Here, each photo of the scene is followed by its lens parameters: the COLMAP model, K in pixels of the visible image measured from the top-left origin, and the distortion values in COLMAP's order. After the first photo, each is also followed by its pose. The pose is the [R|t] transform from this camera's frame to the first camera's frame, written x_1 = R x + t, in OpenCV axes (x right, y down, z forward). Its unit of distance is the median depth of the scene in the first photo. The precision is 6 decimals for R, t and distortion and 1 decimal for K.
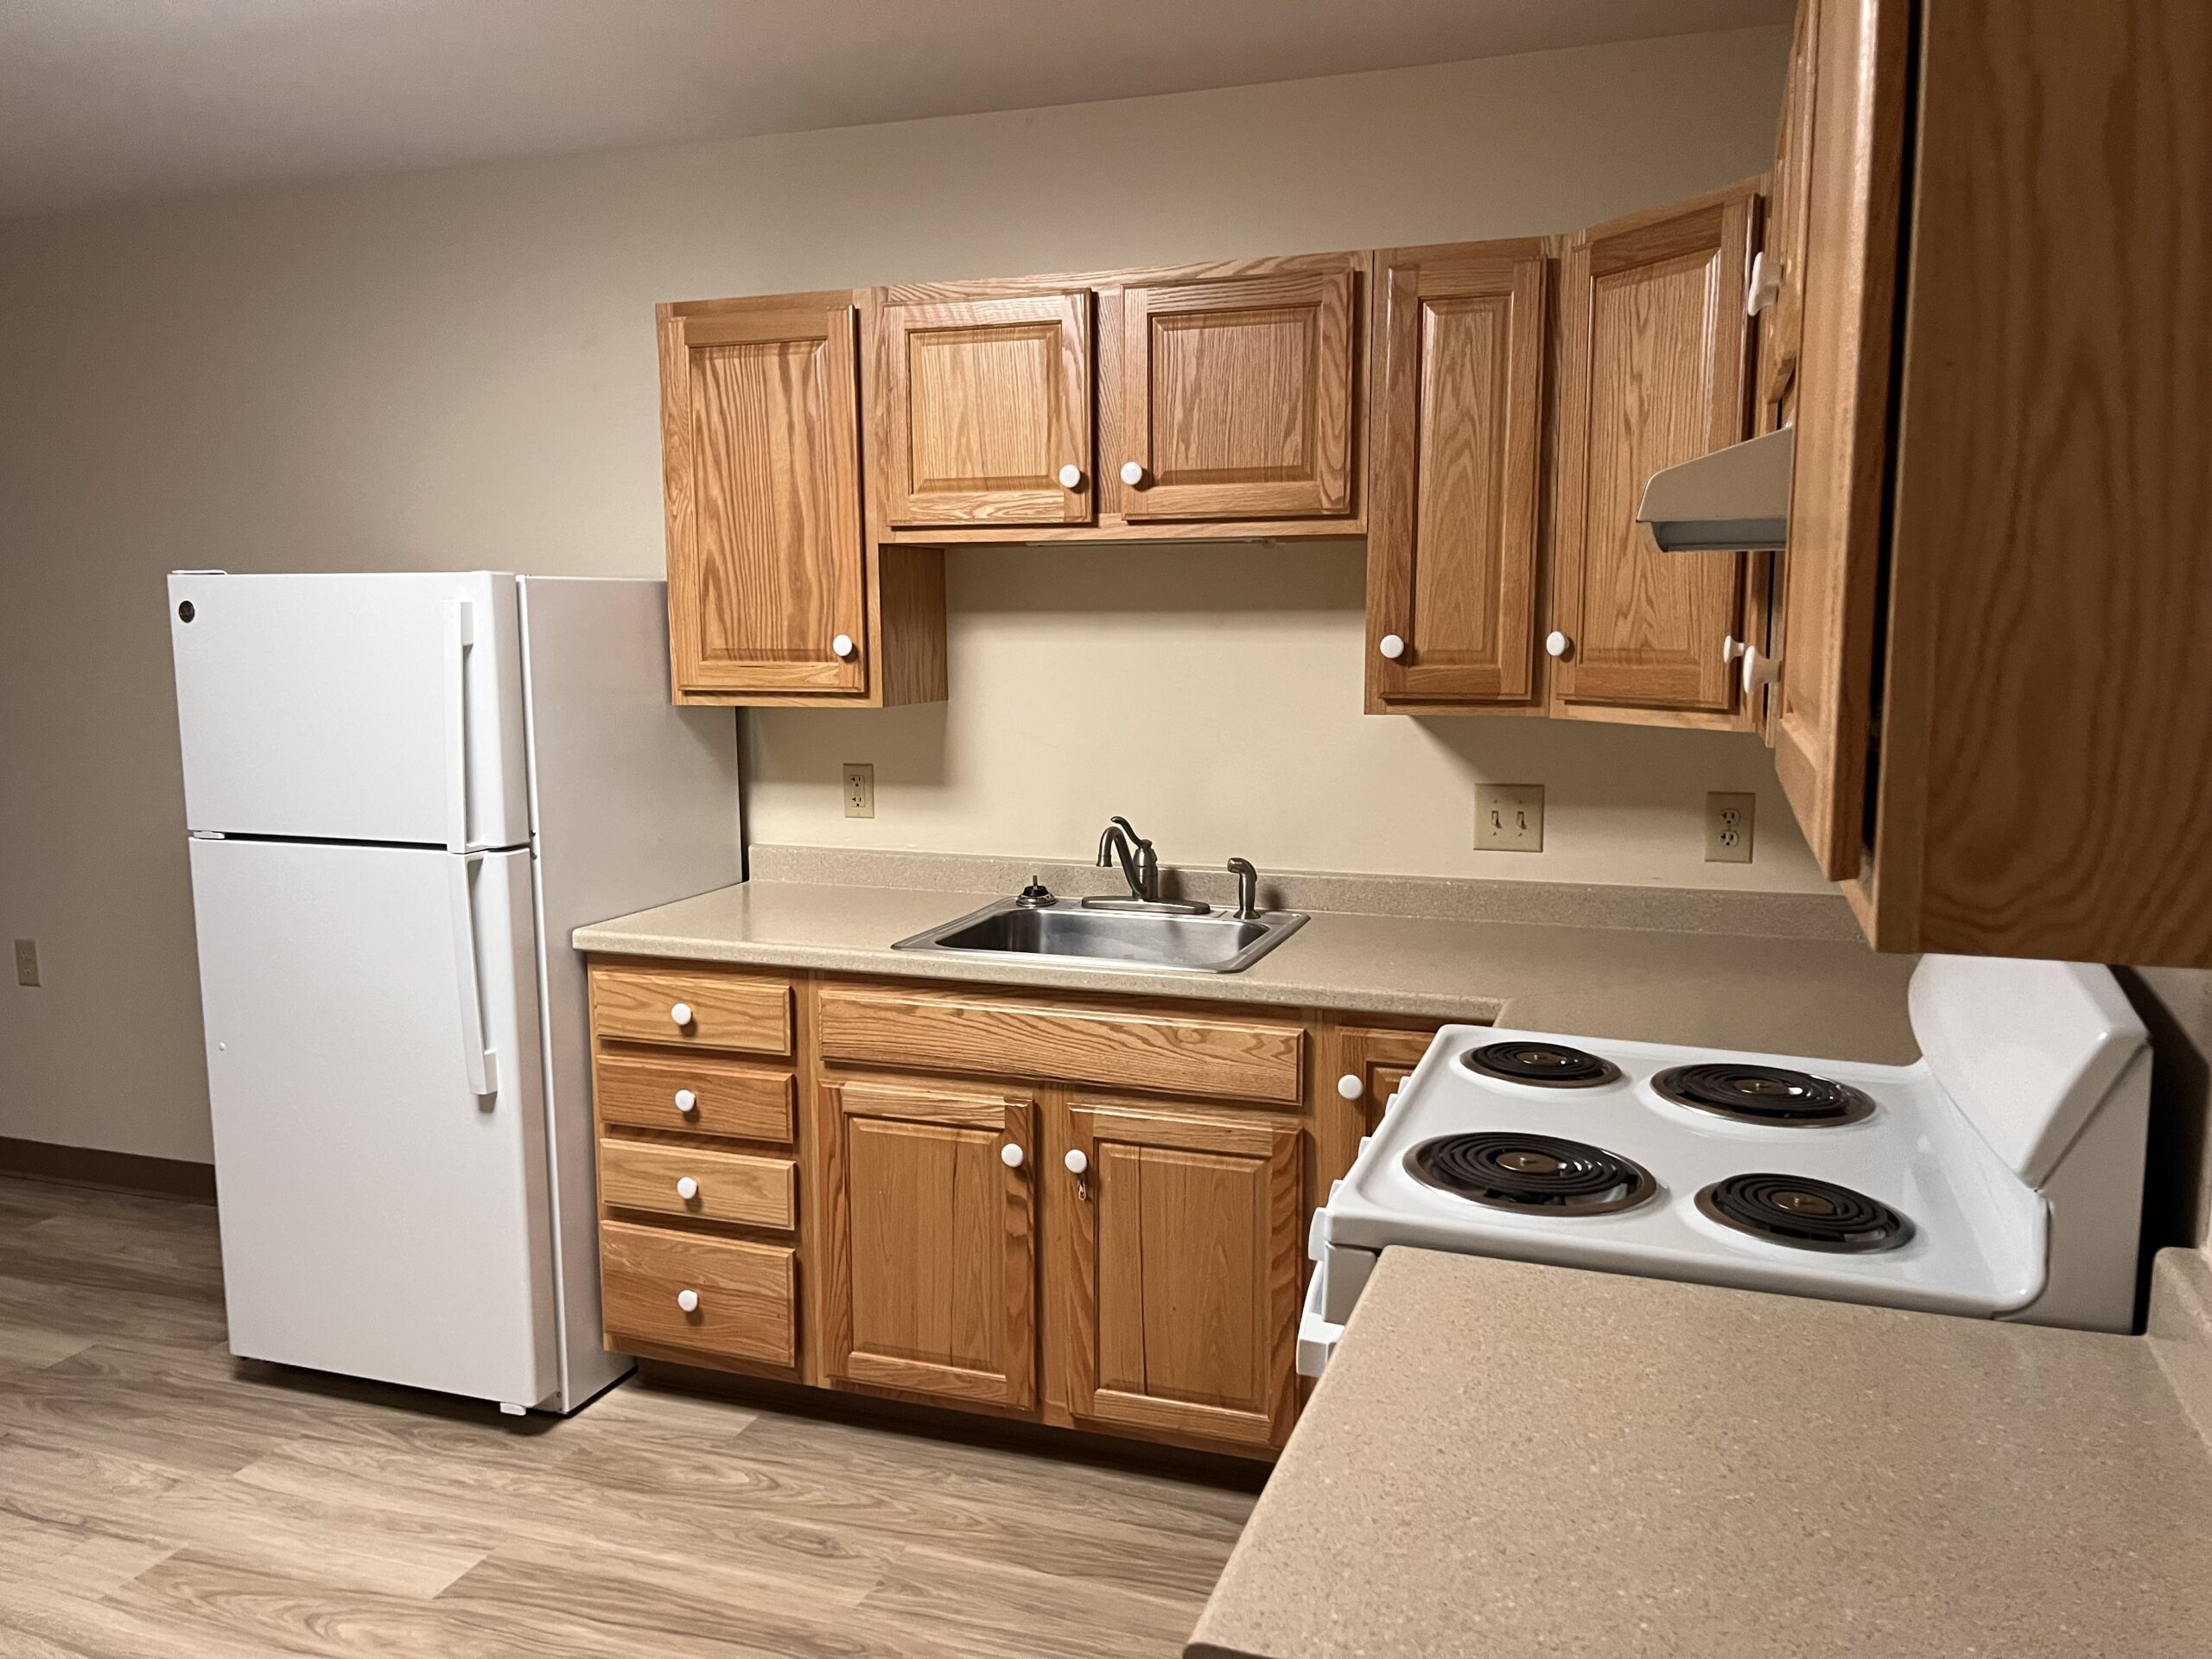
lens RADIAL K [[1672.1, 0, 1113.1], [0, 1672.1, 851.1], [0, 0, 1]] dist [0.057115, -0.073033]
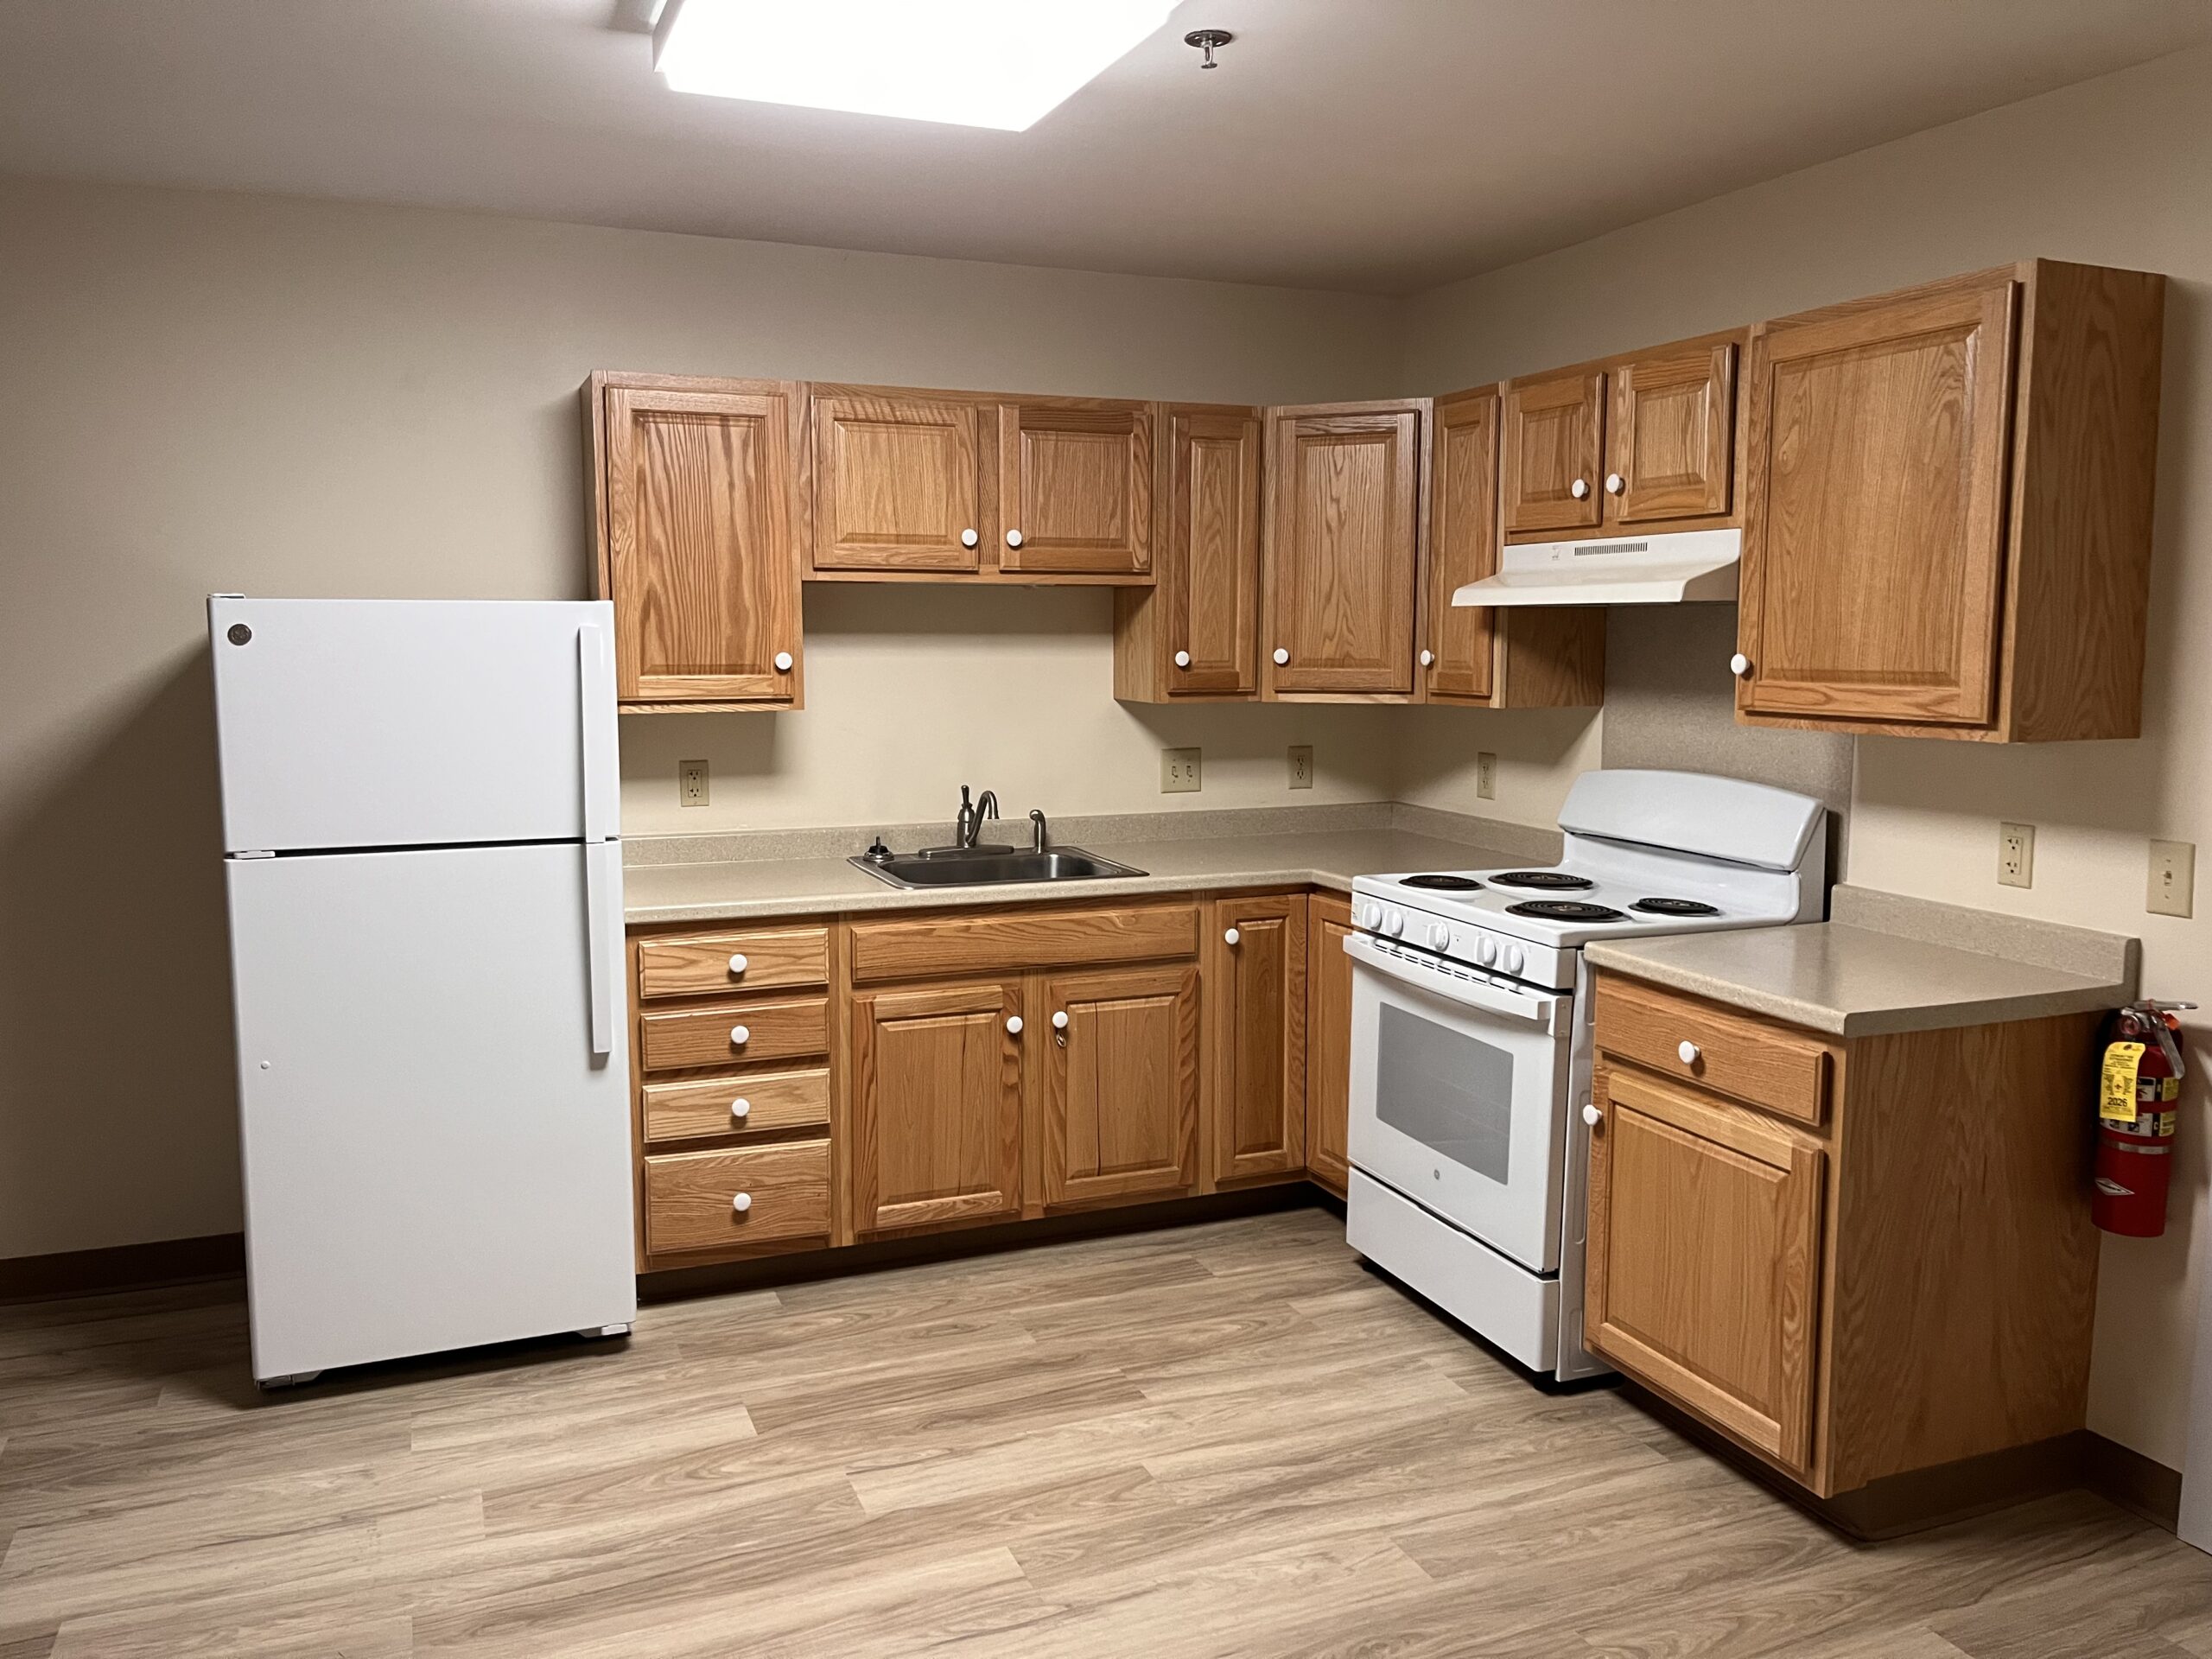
lens RADIAL K [[1672.1, 0, 1091.6], [0, 1672.1, 821.4], [0, 0, 1]] dist [0.057115, -0.073033]
pose [[0.751382, -0.072171, 0.655909, -0.840935], [0.088735, 0.996024, 0.007944, 0.007345], [-0.653874, 0.052233, 0.754798, -0.091555]]
